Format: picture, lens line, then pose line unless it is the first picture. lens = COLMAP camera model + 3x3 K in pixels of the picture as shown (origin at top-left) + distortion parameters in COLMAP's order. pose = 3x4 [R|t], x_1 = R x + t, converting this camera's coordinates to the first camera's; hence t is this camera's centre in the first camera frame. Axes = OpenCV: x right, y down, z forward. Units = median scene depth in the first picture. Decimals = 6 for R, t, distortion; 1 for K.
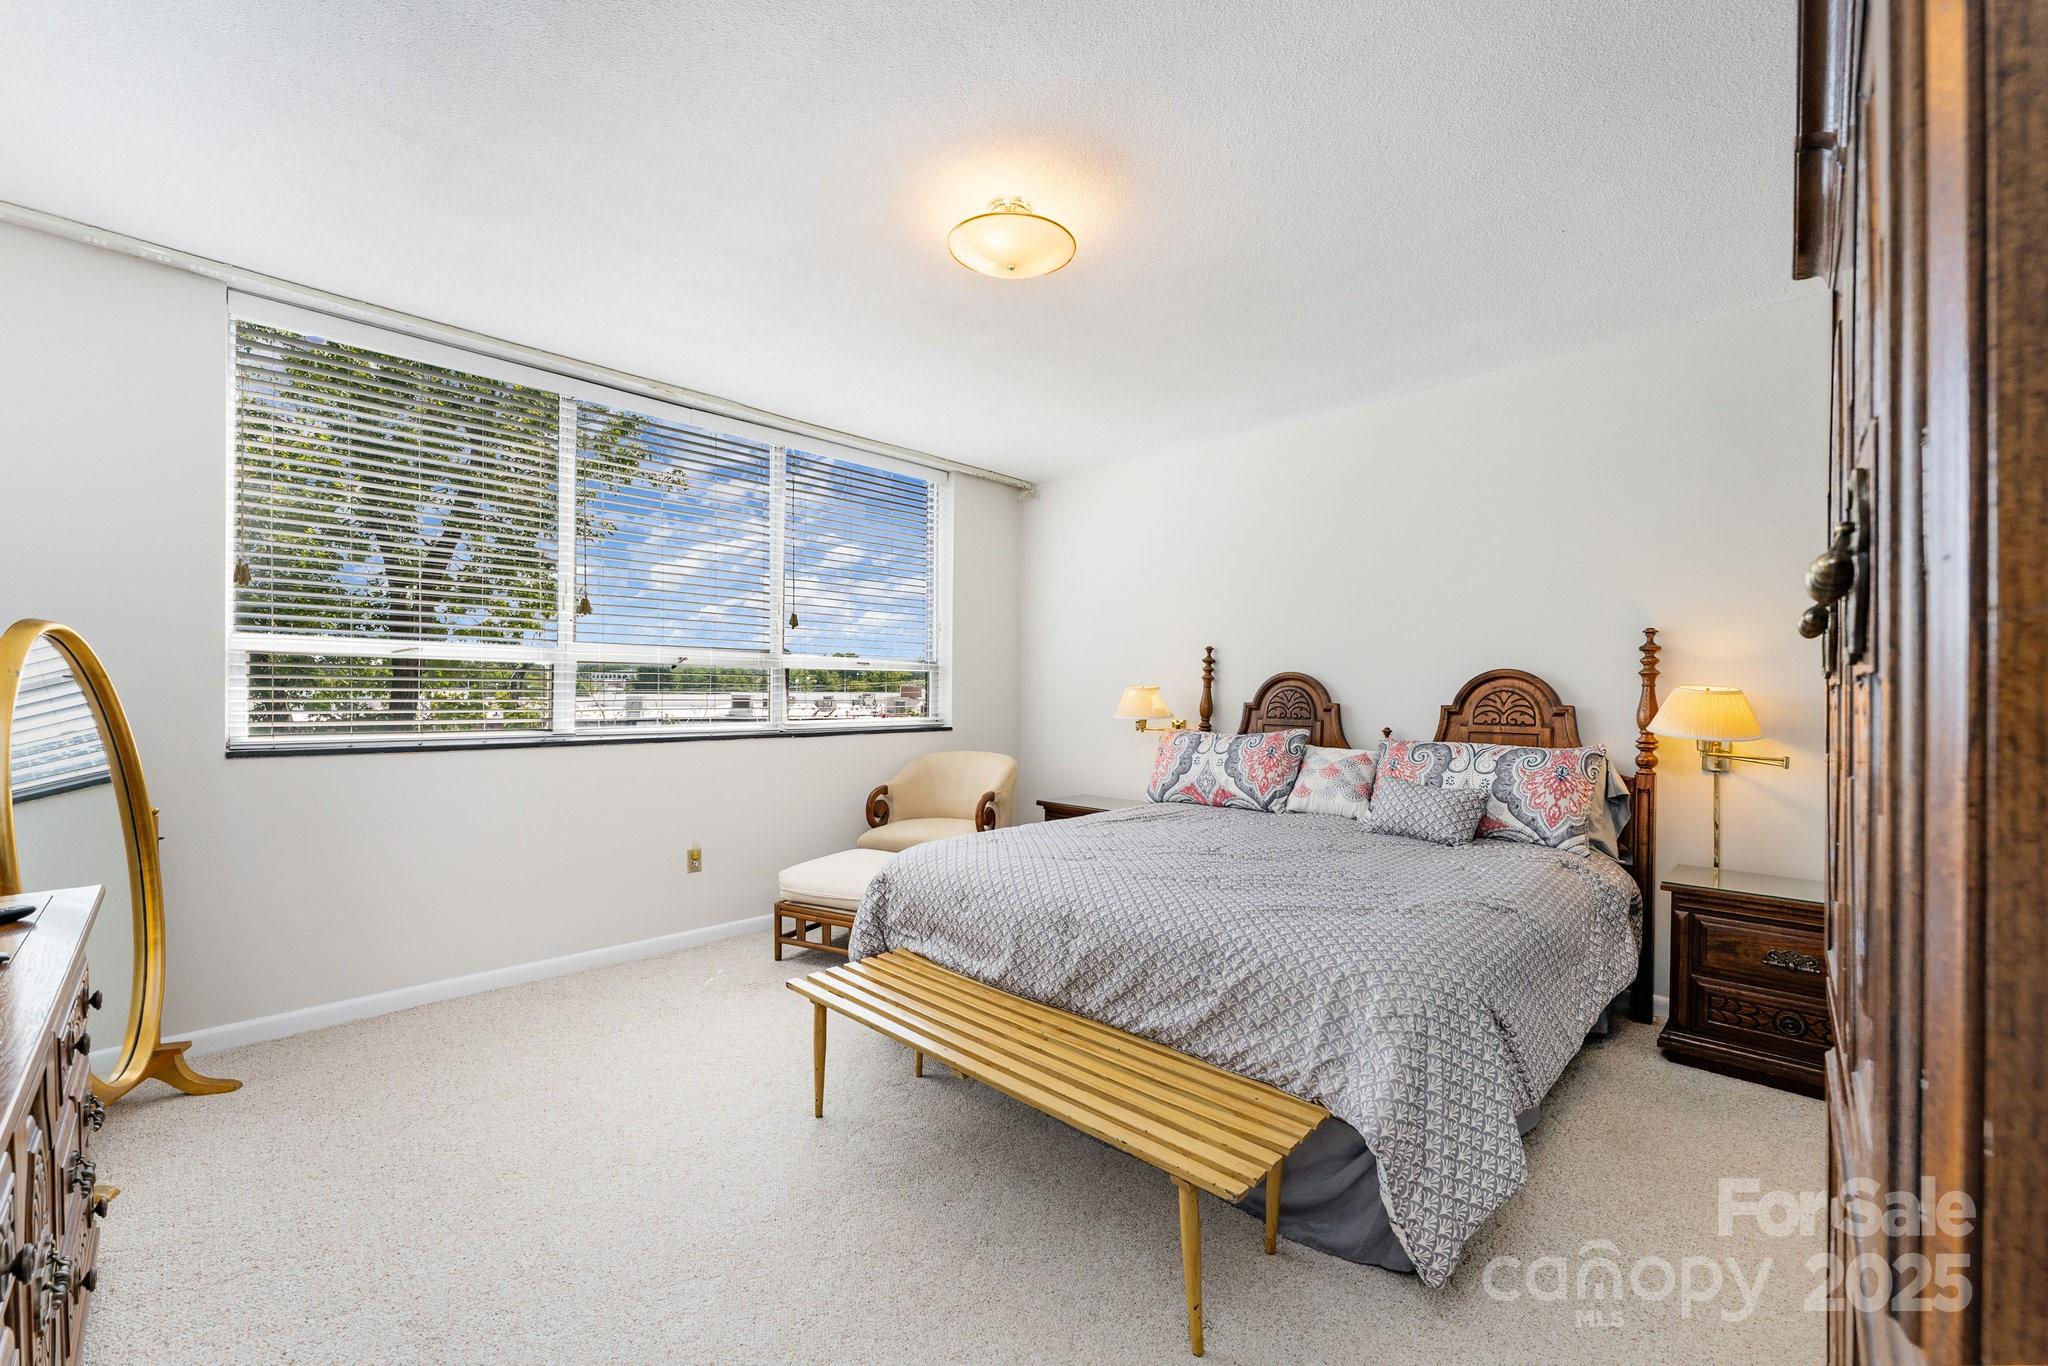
lens RADIAL K [[818.2, 0, 1024.0], [0, 818.2, 683.0], [0, 0, 1]] dist [-0.079506, 0.000007]
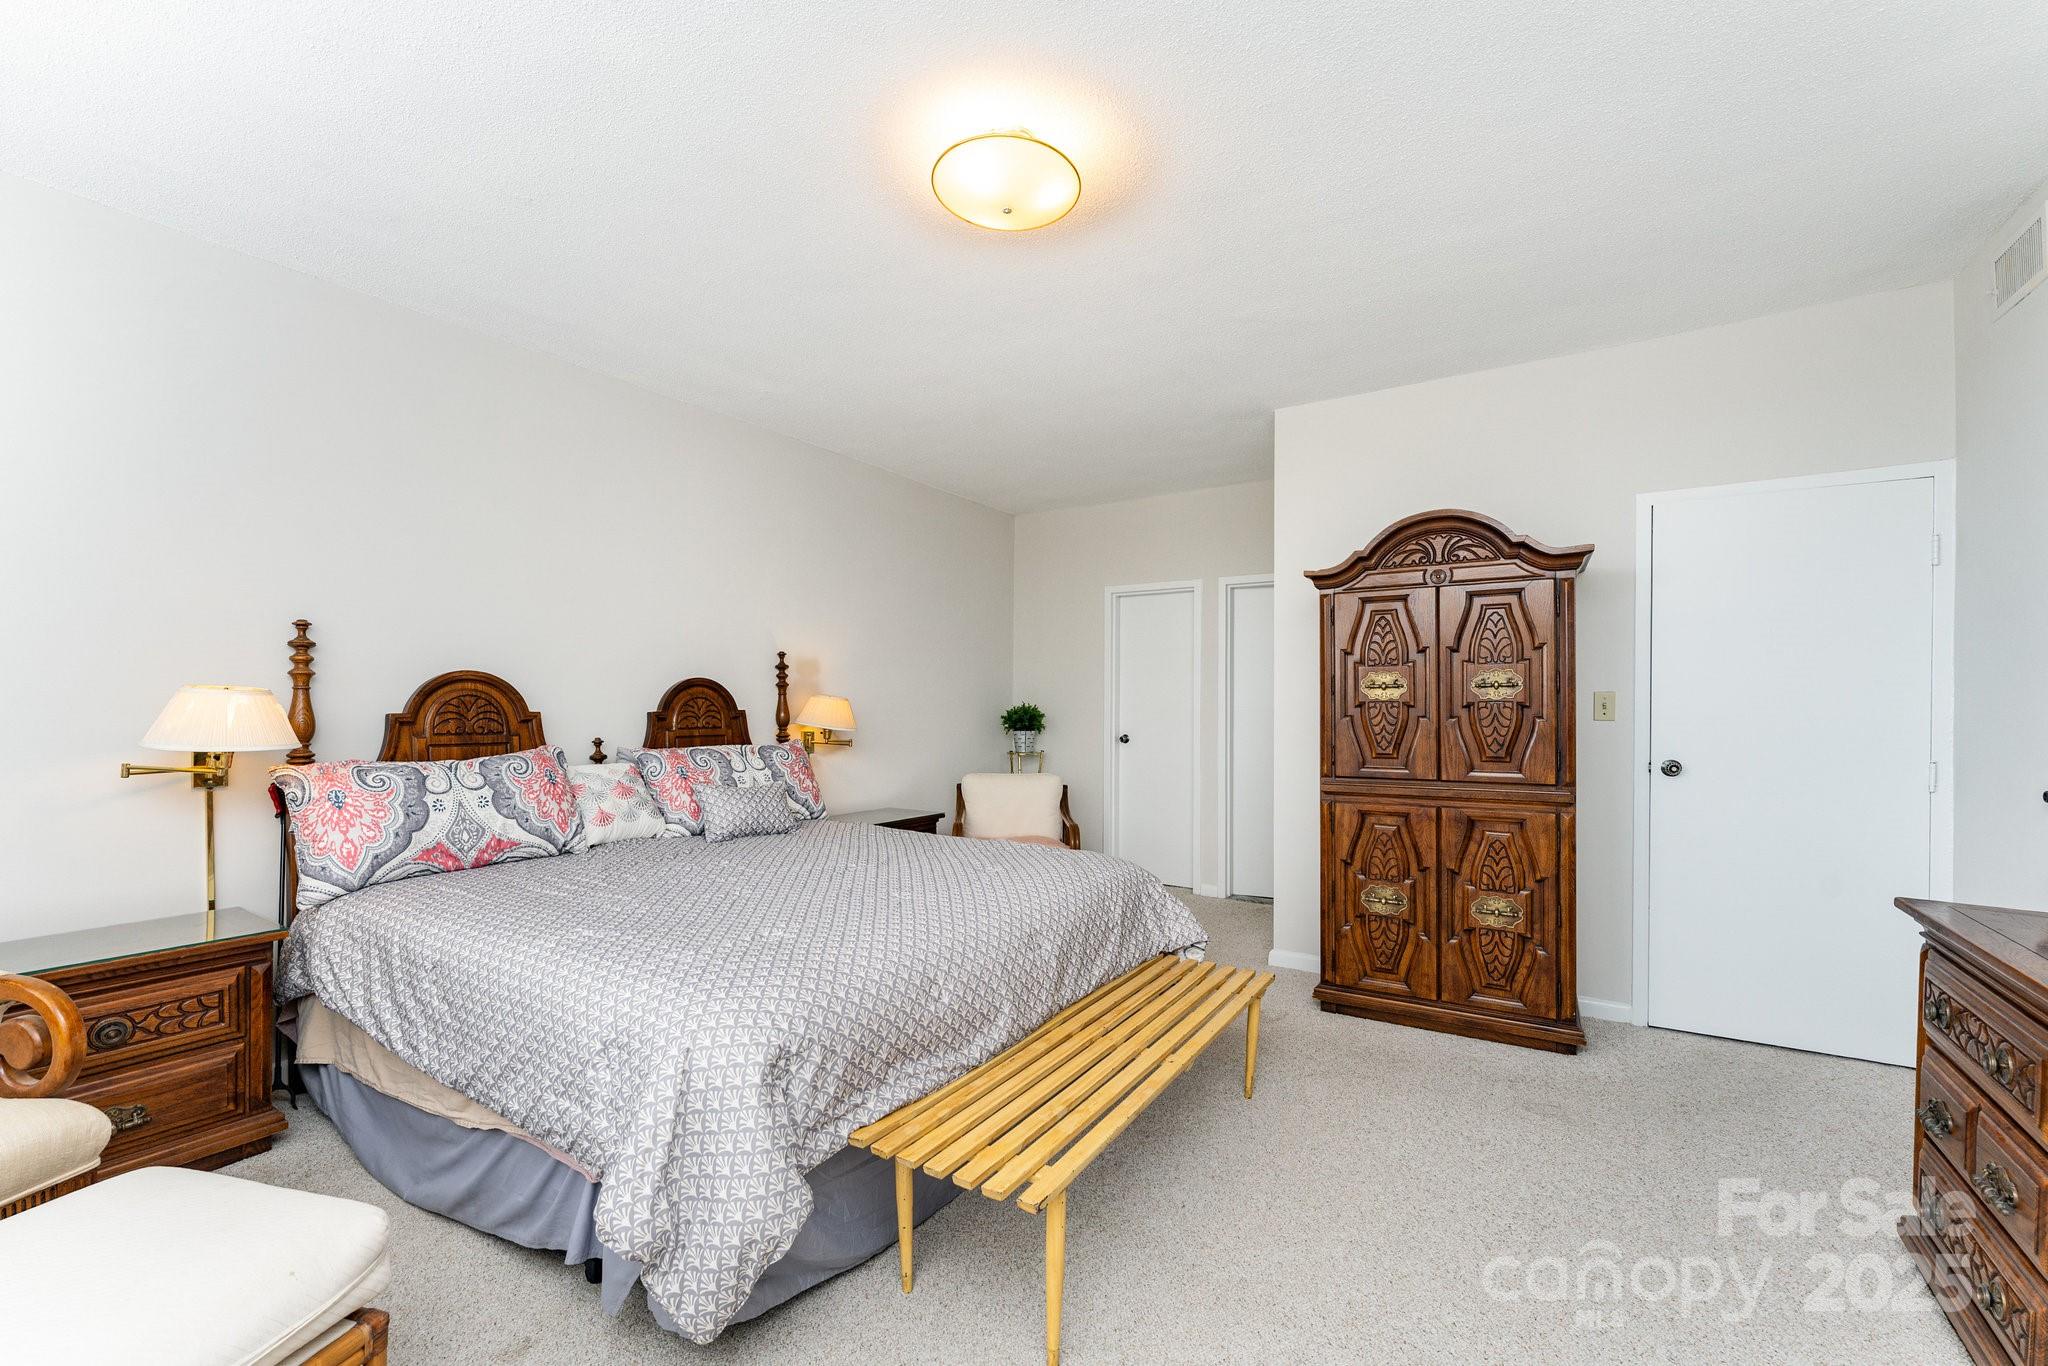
lens RADIAL K [[844.2, 0, 1029.0], [0, 844.2, 689.4], [0, 0, 1]] dist [-0.002164, -0.000125]
pose [[-0.207466, 0.005429, 0.978227, -0.551421], [-0.018938, 0.999775, -0.009565, 0.001193], [-0.978059, -0.020510, -0.207317, 0.703920]]
